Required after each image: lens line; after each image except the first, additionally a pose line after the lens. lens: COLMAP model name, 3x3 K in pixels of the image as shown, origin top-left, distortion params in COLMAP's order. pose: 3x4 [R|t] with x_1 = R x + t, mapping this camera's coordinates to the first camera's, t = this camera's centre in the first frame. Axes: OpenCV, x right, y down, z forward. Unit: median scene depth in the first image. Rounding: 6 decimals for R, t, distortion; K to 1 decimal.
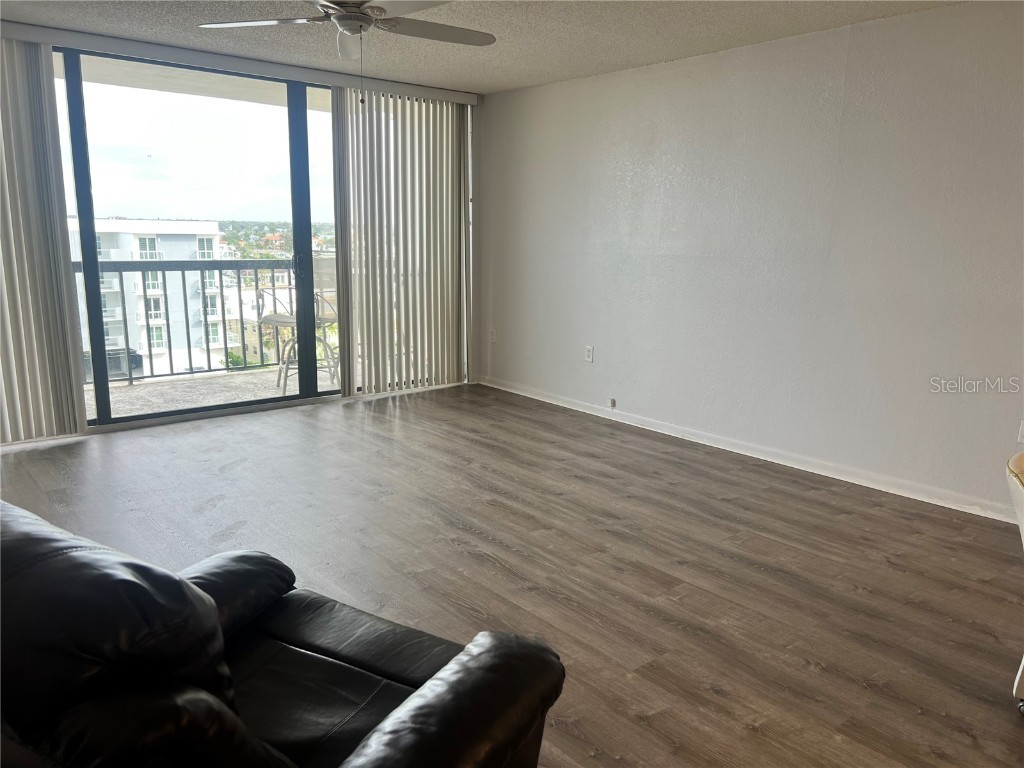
lens RADIAL K [[768.4, 0, 511.5], [0, 768.4, 380.8], [0, 0, 1]] dist [0.035886, -0.019649]
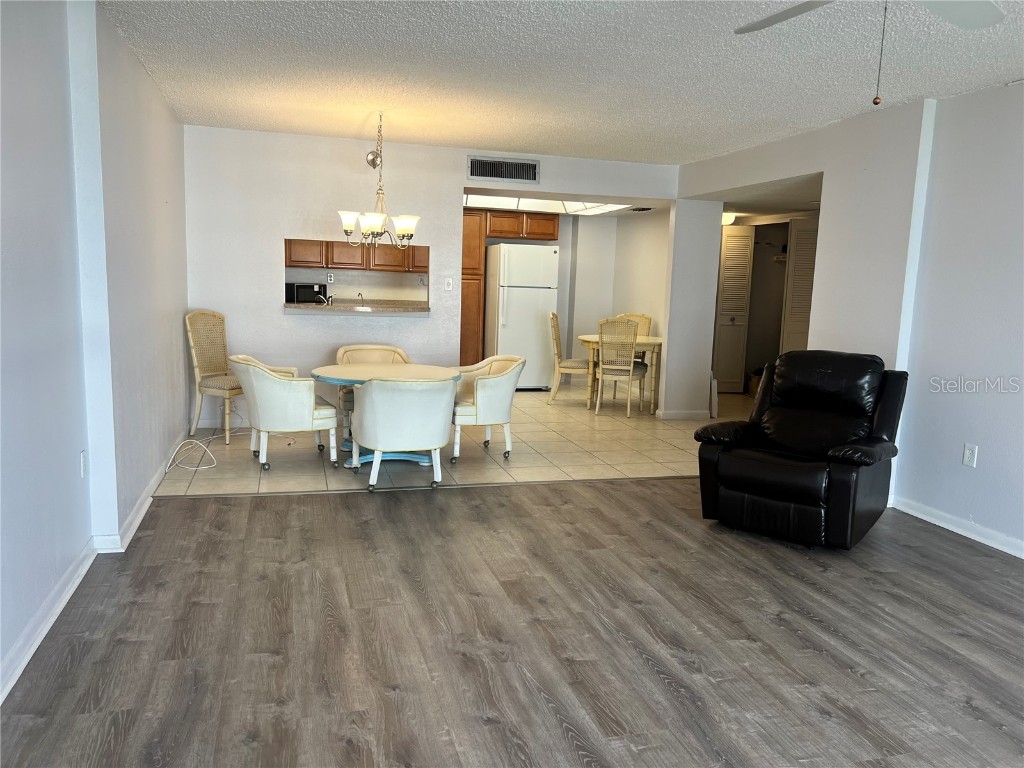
lens RADIAL K [[768.4, 0, 515.8], [0, 768.4, 384.3], [0, 0, 1]] dist [0.035886, -0.019649]
pose [[-0.914675, -0.102361, 0.391014, -0.158002], [0.029740, 0.947735, 0.317669, -0.280824], [-0.403095, 0.302192, -0.863826, 1.436140]]
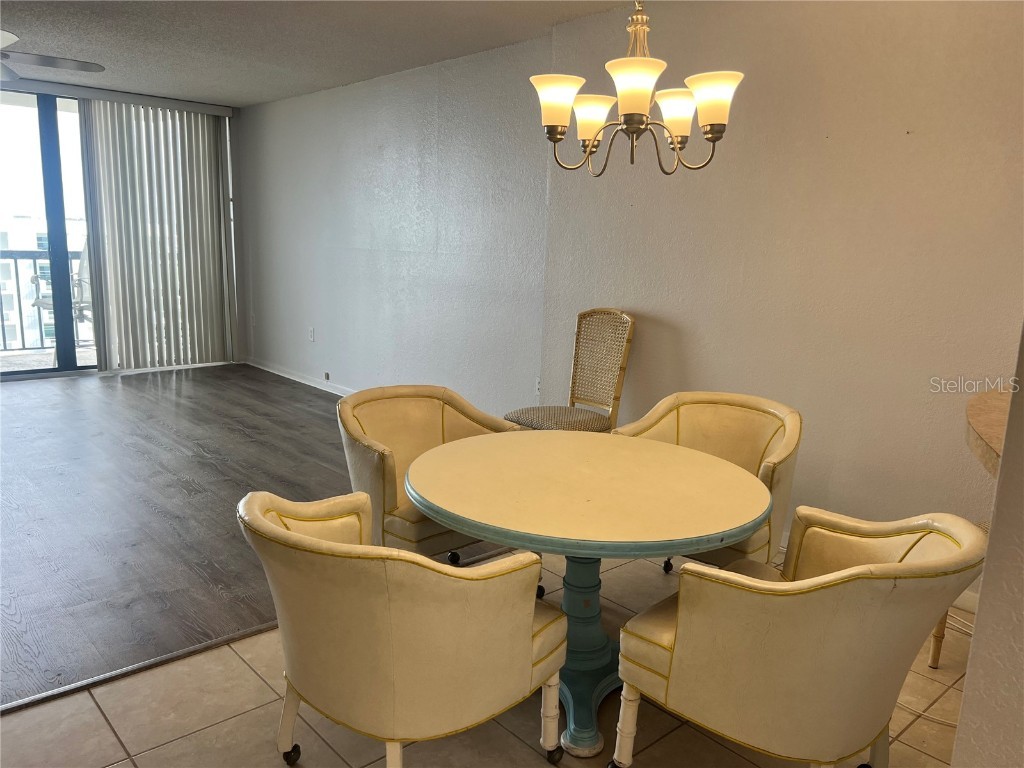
lens RADIAL K [[768.4, 0, 507.0], [0, 768.4, 384.1], [0, 0, 1]] dist [0.035886, -0.019649]
pose [[0.999455, 0.007728, 0.032082, 0.519942], [-0.007538, 0.999953, -0.006017, 0.064418], [-0.032127, 0.005772, 0.999467, -0.242089]]
